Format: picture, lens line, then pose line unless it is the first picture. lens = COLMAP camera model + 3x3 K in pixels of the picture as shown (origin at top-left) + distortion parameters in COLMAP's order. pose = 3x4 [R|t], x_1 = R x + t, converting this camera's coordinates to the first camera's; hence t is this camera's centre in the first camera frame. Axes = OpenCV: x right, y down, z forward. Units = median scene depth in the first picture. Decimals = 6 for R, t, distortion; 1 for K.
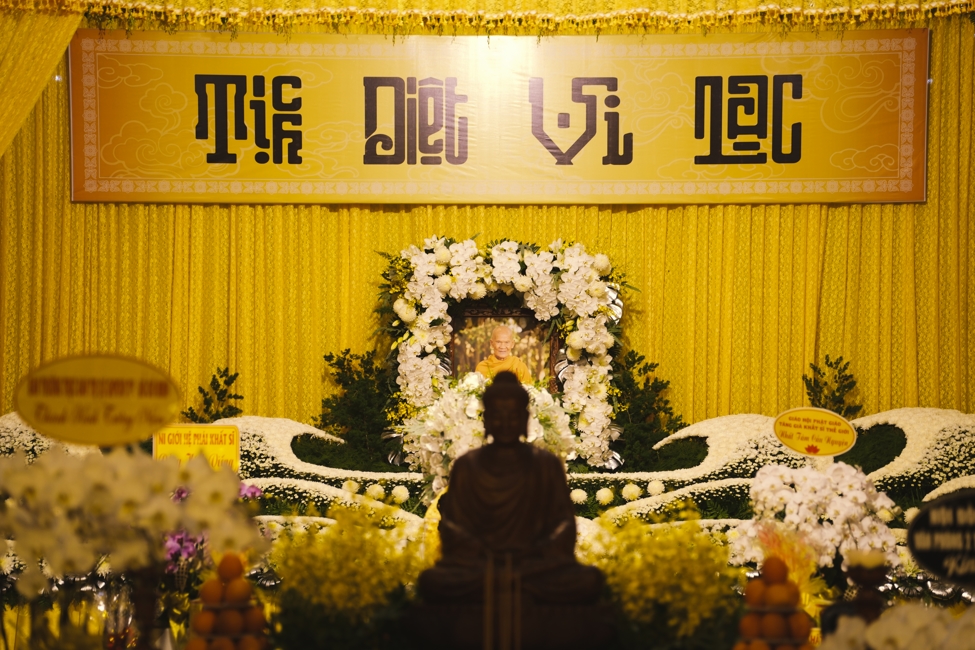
lens RADIAL K [[2800.4, 0, 487.5], [0, 2800.4, 325.0], [0, 0, 1]] dist [1.191440, -0.415557]
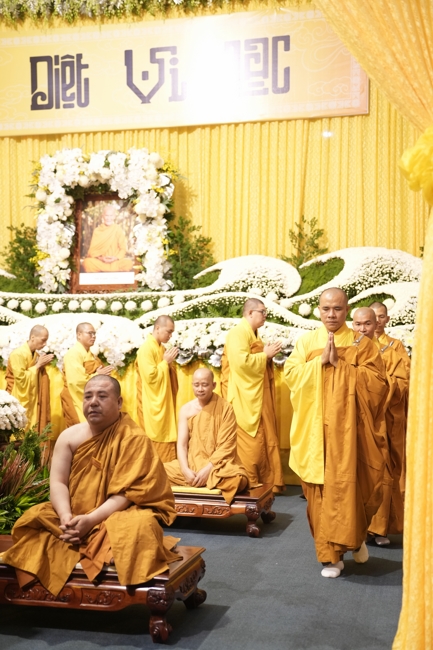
lens RADIAL K [[826.2, 0, 216.6], [0, 826.2, 335.3], [0, 0, 1]] dist [0.074542, 0.315536]
pose [[0.968398, -0.002624, -0.249396, 0.184875], [0.012459, 0.999205, 0.037866, 0.057923], [0.249099, -0.039777, 0.967661, 0.544082]]
